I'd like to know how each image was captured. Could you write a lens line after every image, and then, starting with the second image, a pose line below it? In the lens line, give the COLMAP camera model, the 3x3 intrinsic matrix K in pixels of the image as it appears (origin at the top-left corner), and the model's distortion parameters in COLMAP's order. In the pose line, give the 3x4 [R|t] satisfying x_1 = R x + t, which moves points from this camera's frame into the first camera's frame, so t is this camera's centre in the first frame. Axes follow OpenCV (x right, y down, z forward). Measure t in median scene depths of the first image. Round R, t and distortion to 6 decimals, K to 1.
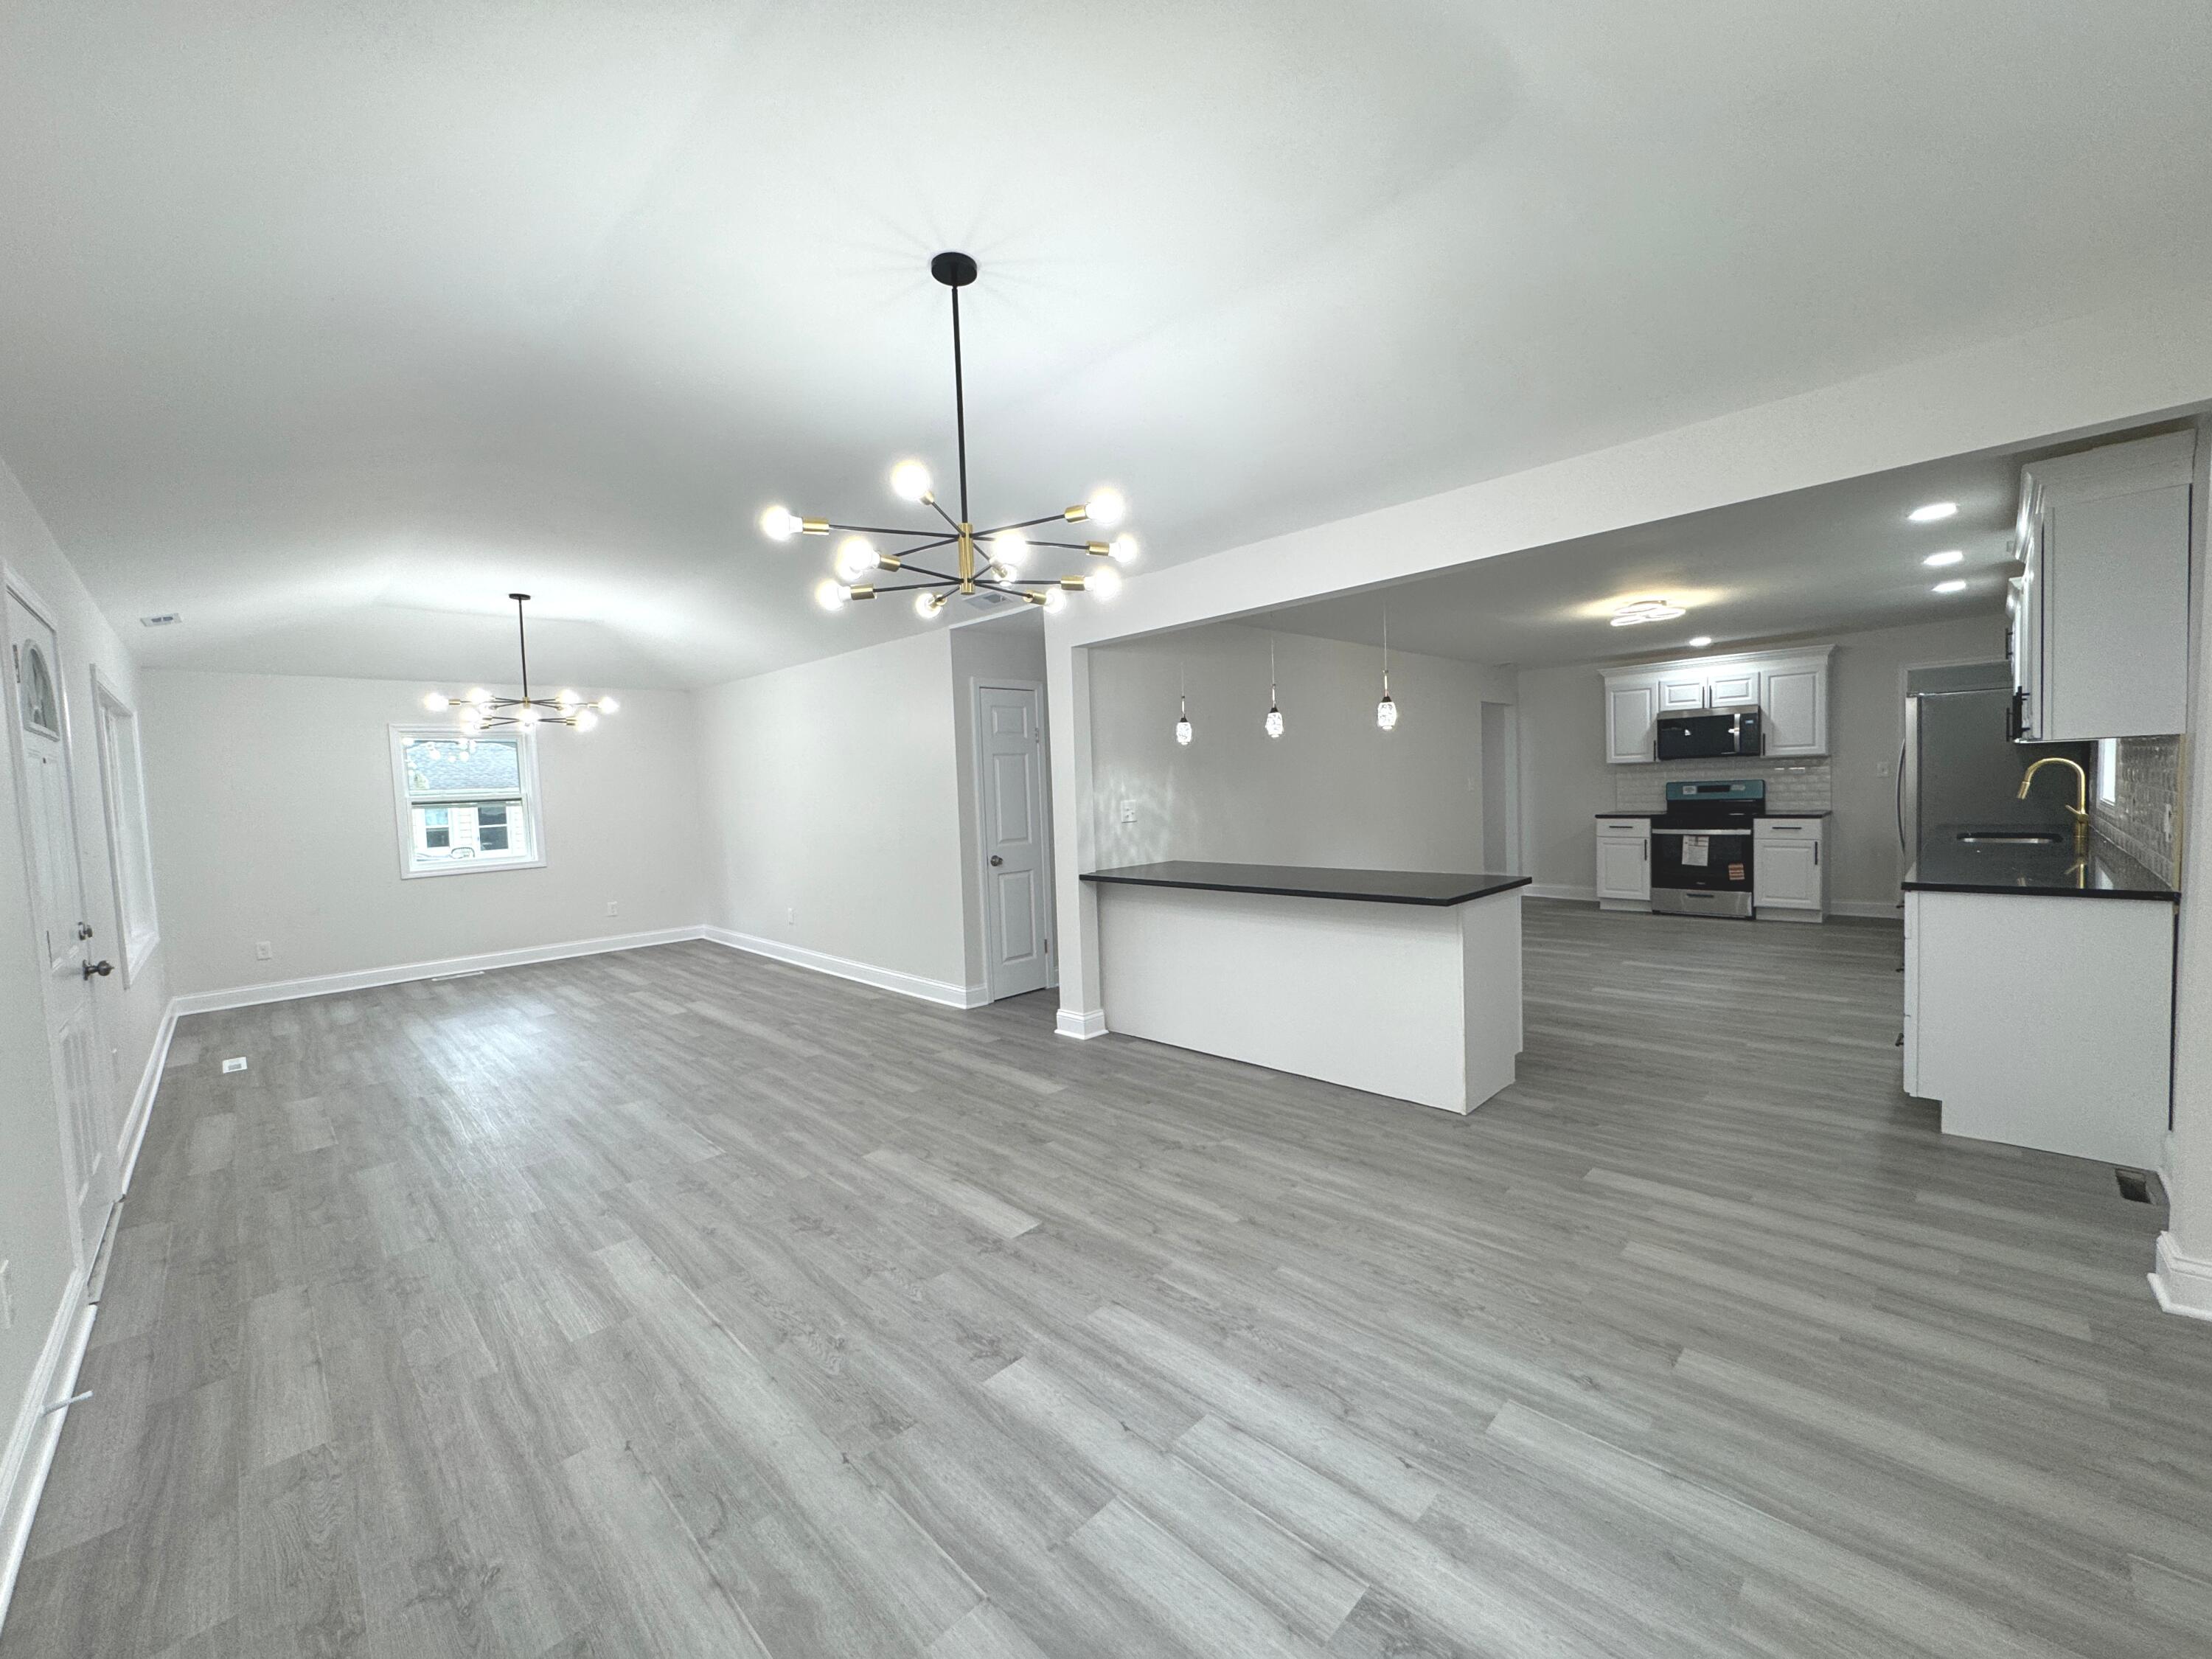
lens RADIAL K [[879.3, 0, 1106.6], [0, 879.3, 829.3], [0, 0, 1]] dist [-0.005874, 0.000719]
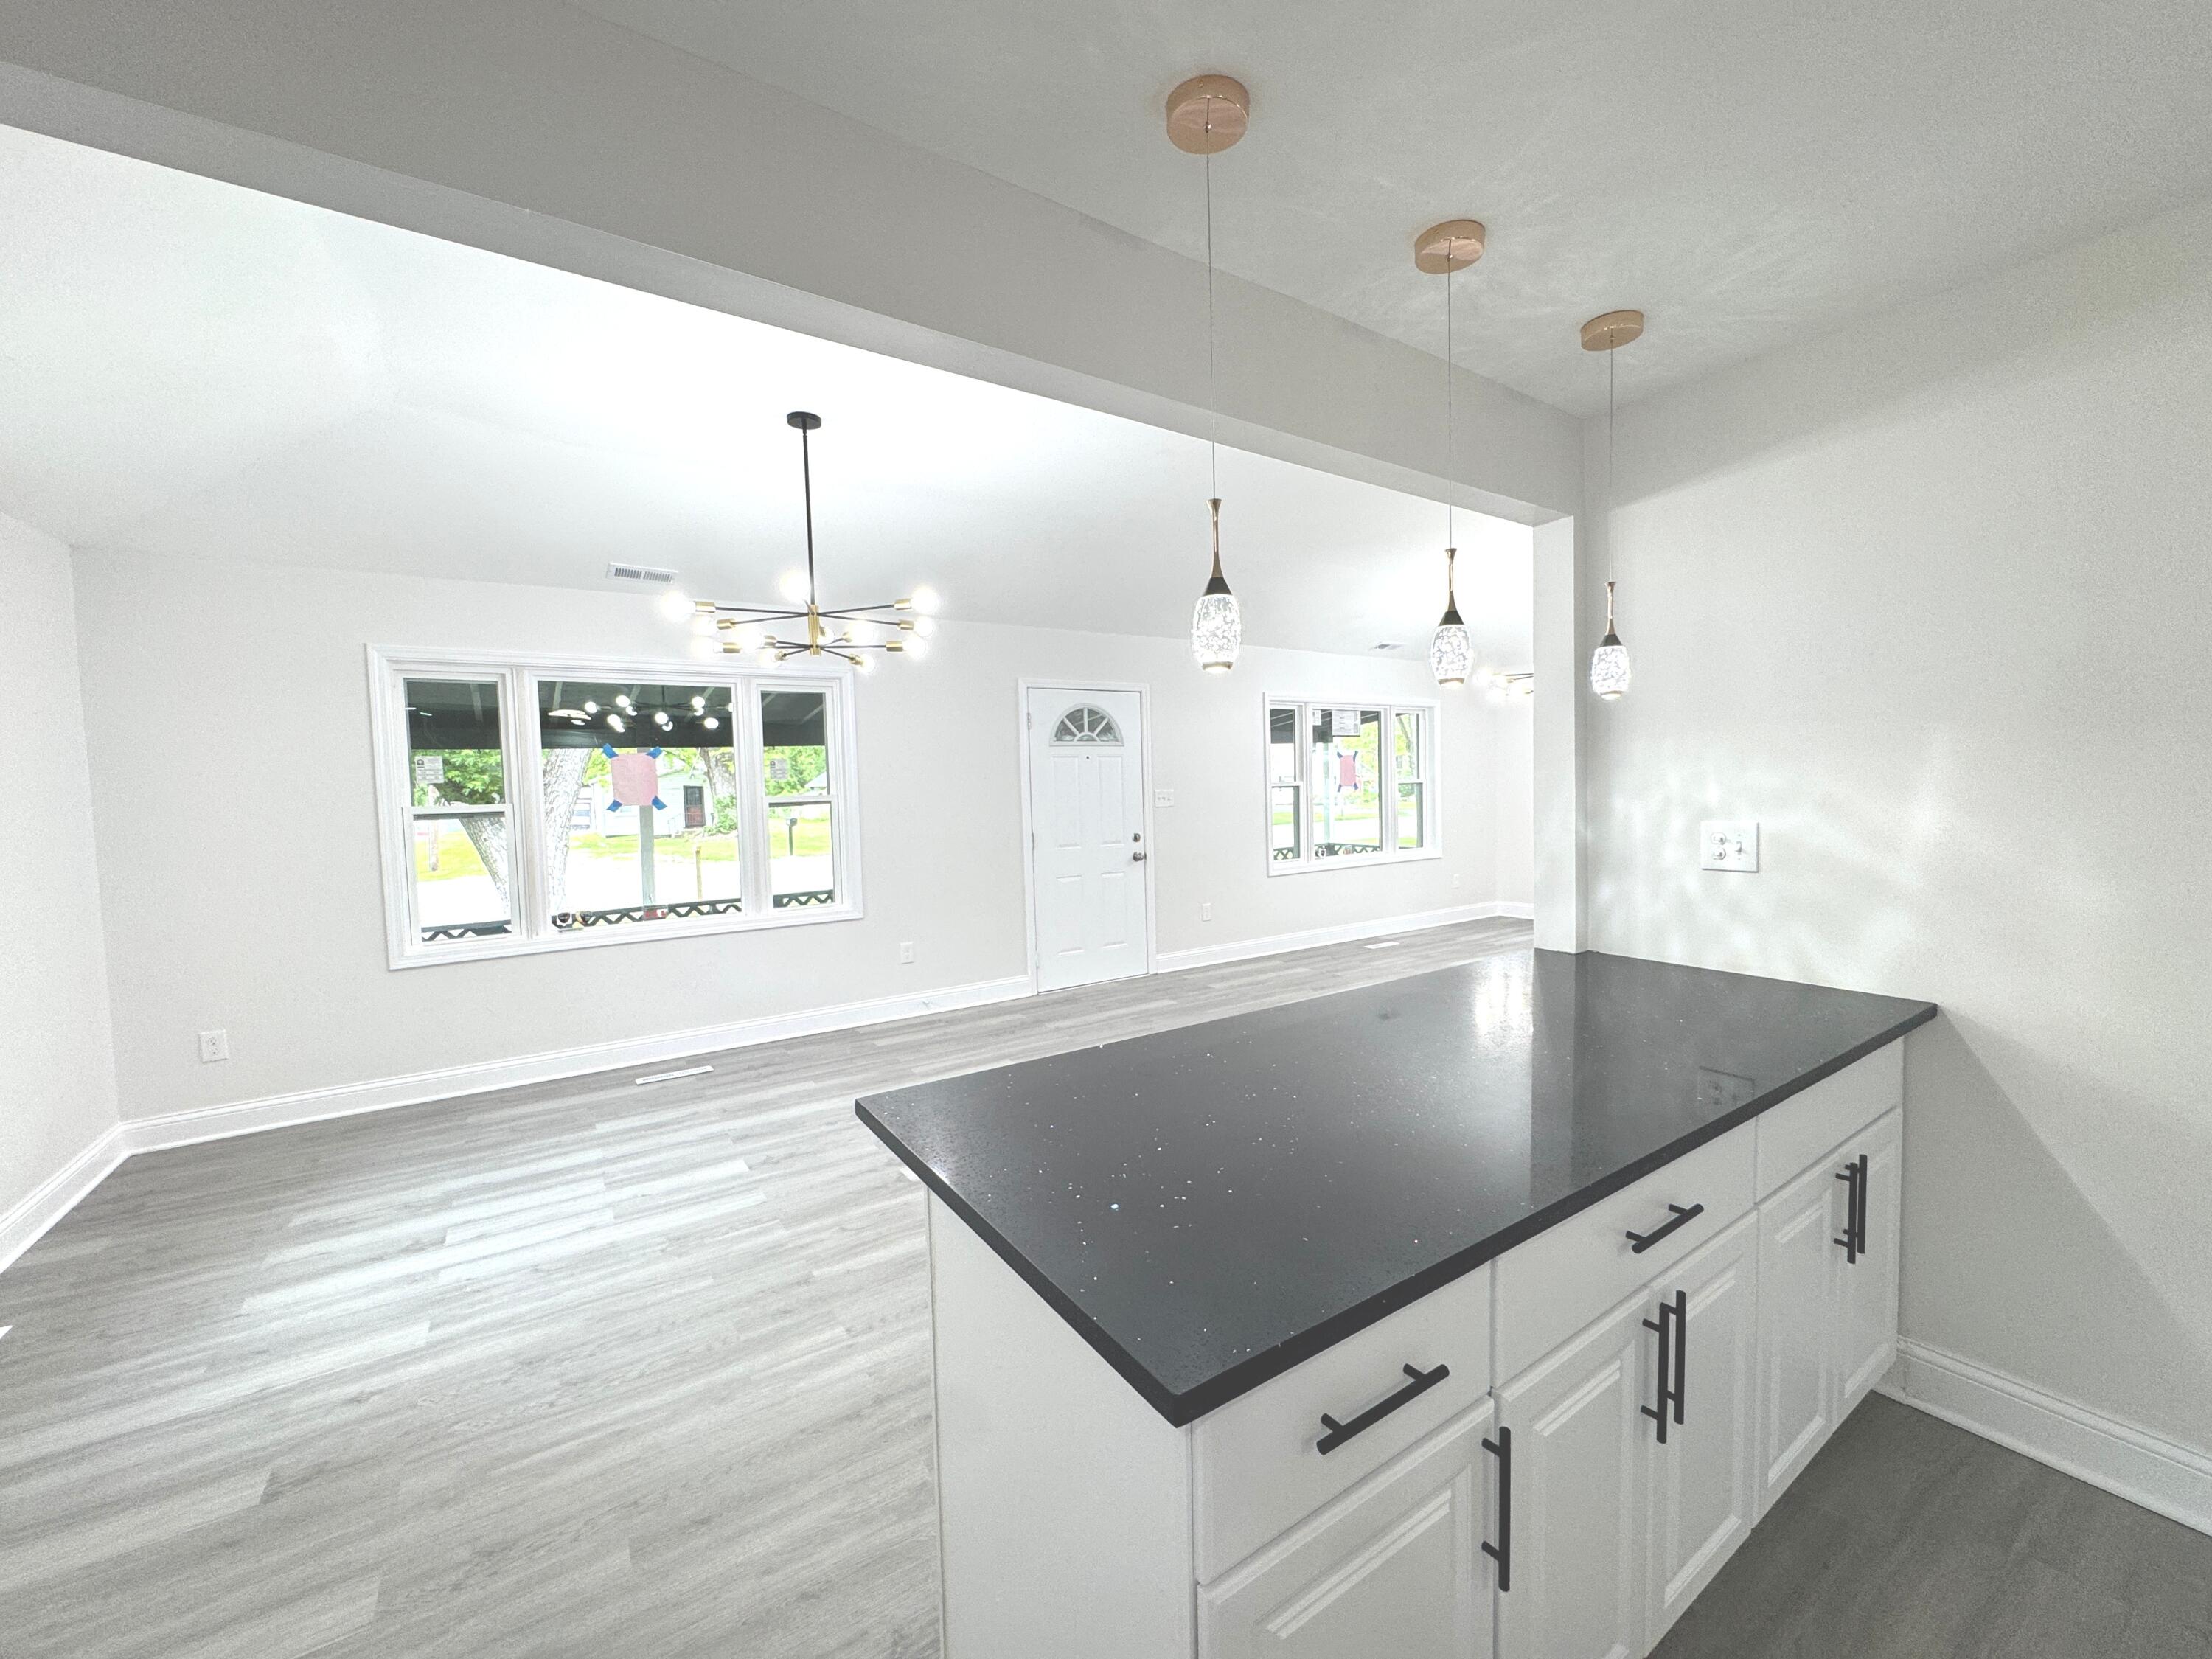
lens RADIAL K [[879.3, 0, 1107.1], [0, 879.3, 834.5], [0, 0, 1]] dist [-0.005874, 0.000719]
pose [[-0.195125, 0.101938, -0.975466, 0.952733], [-0.019821, 0.993971, 0.107837, -0.125501], [0.980578, 0.040376, -0.191929, 1.471145]]
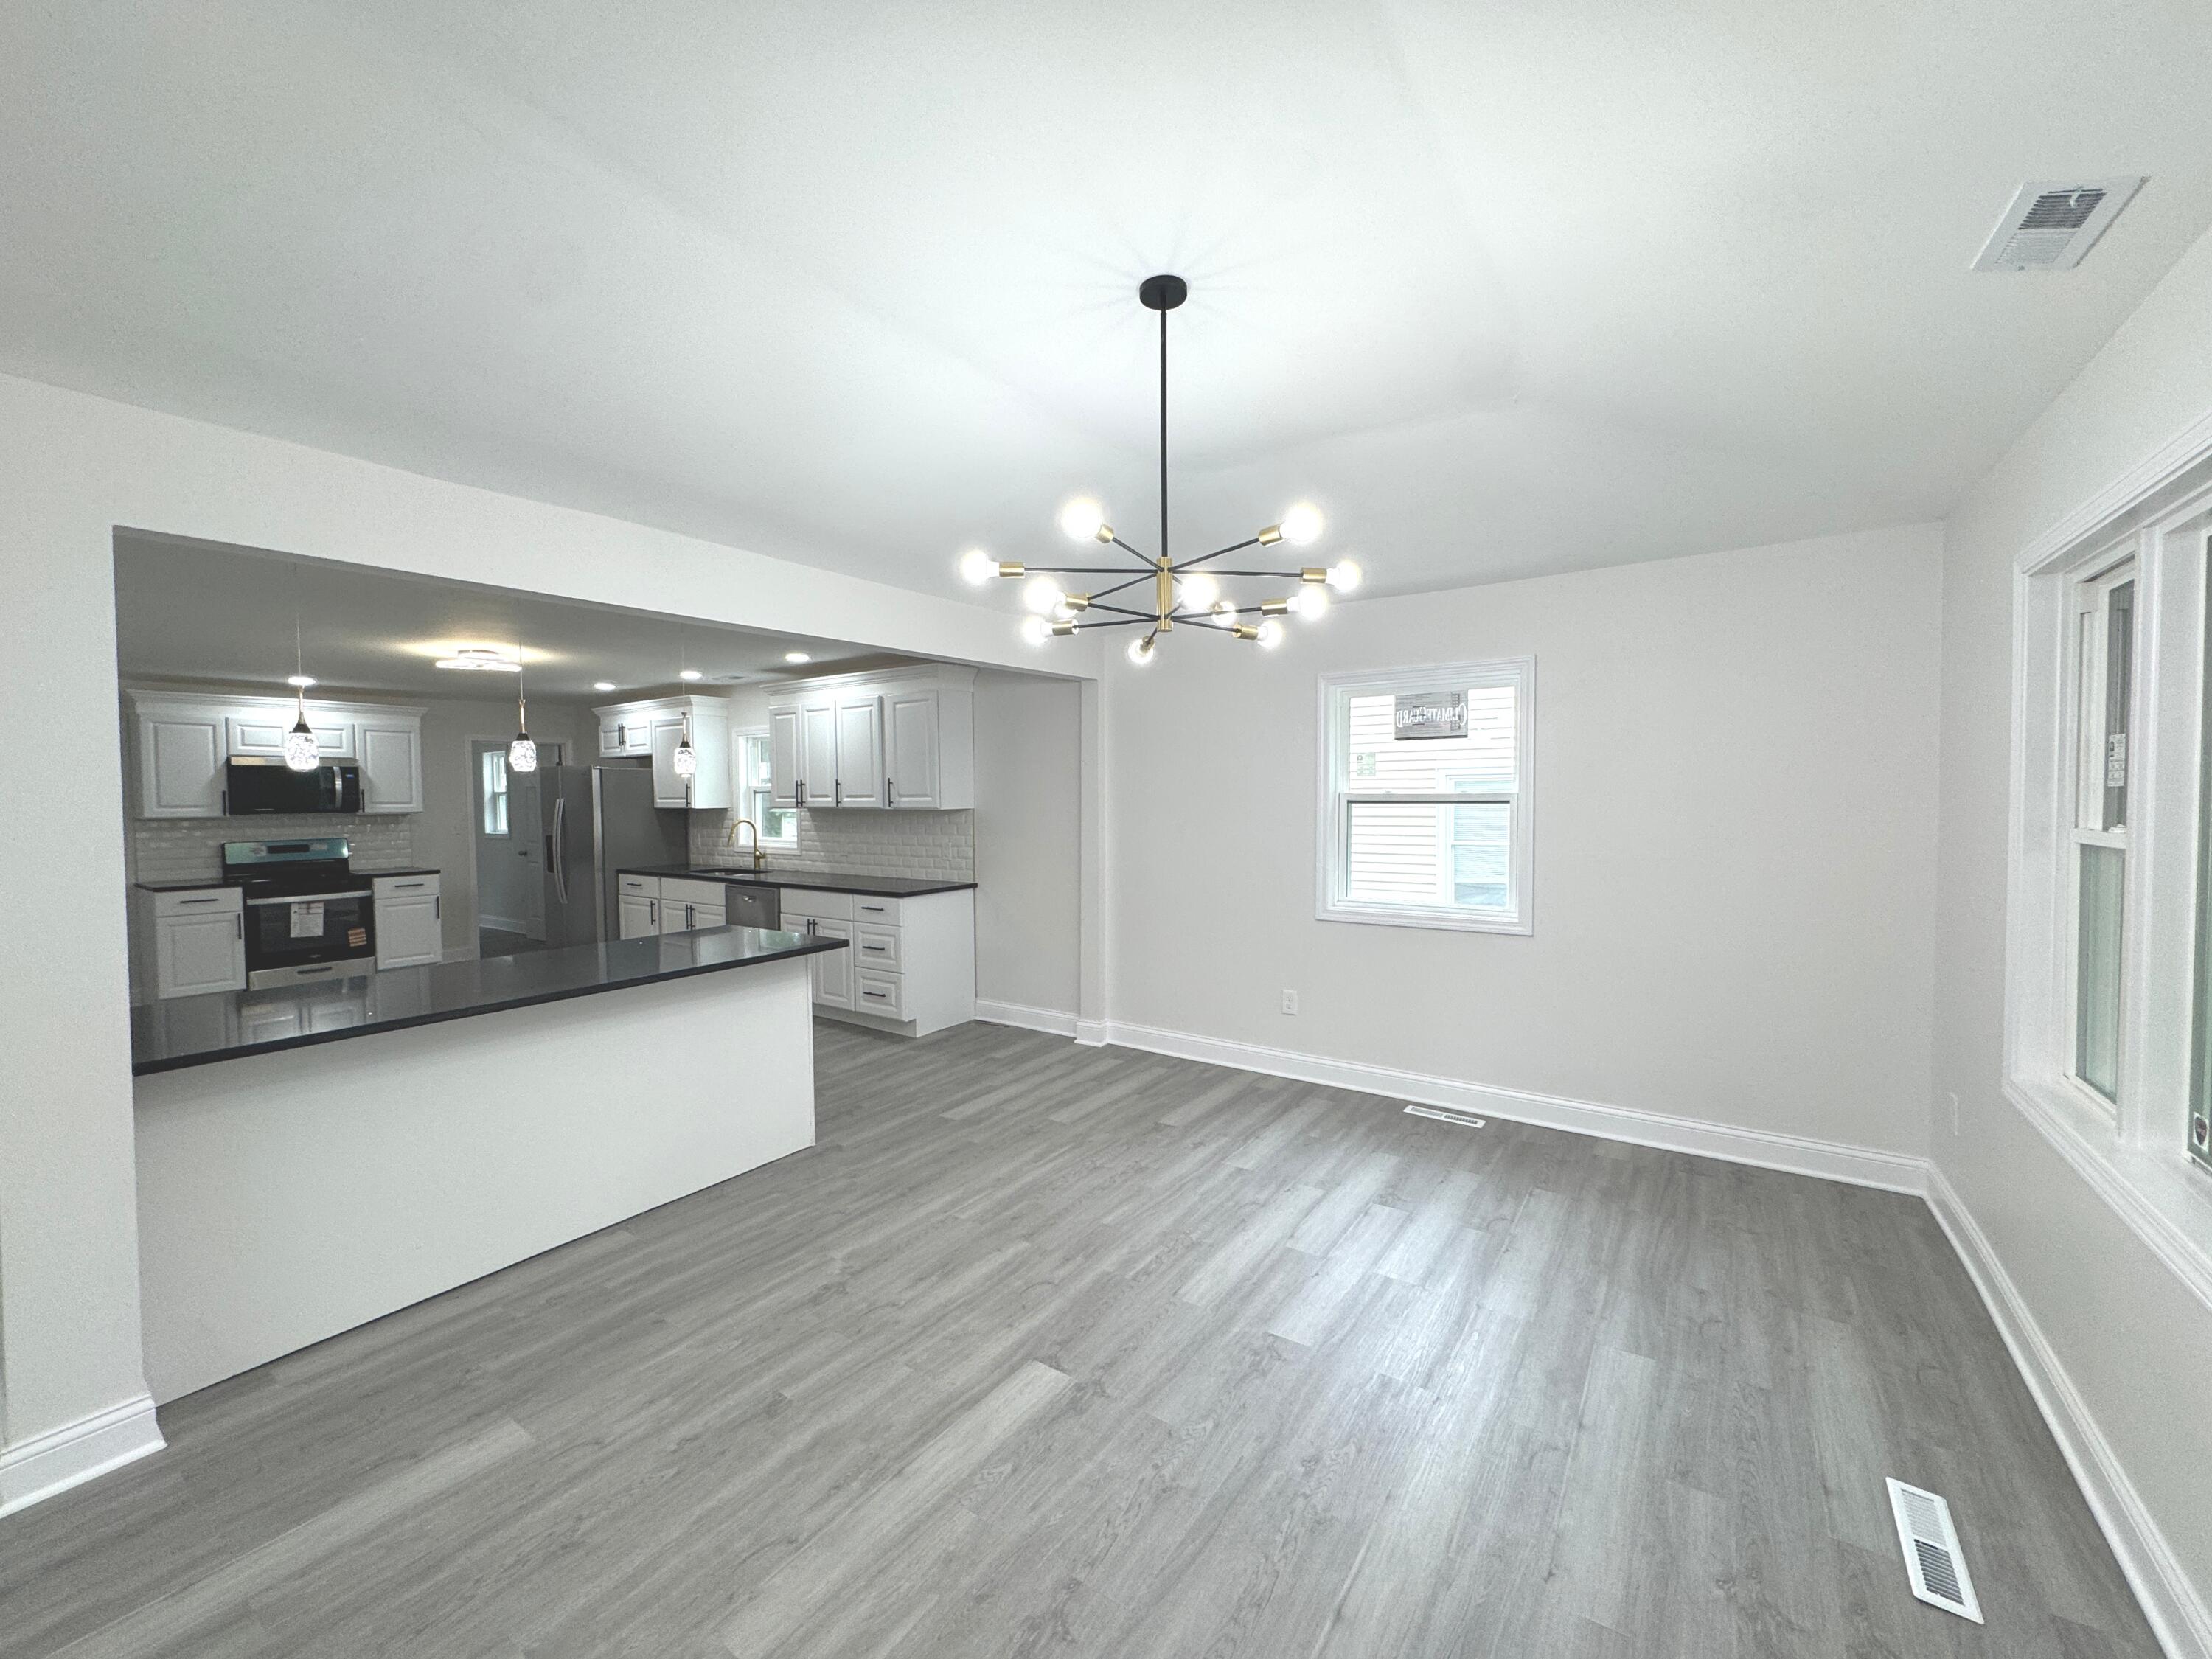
lens RADIAL K [[879.3, 0, 1102.9], [0, 879.3, 820.2], [0, 0, 1]] dist [-0.005874, 0.000719]
pose [[-0.175057, 0.011448, 0.984492, -0.927046], [0.067682, 0.997707, 0.000433, -0.060115], [-0.982229, 0.066708, -0.175430, 1.066081]]
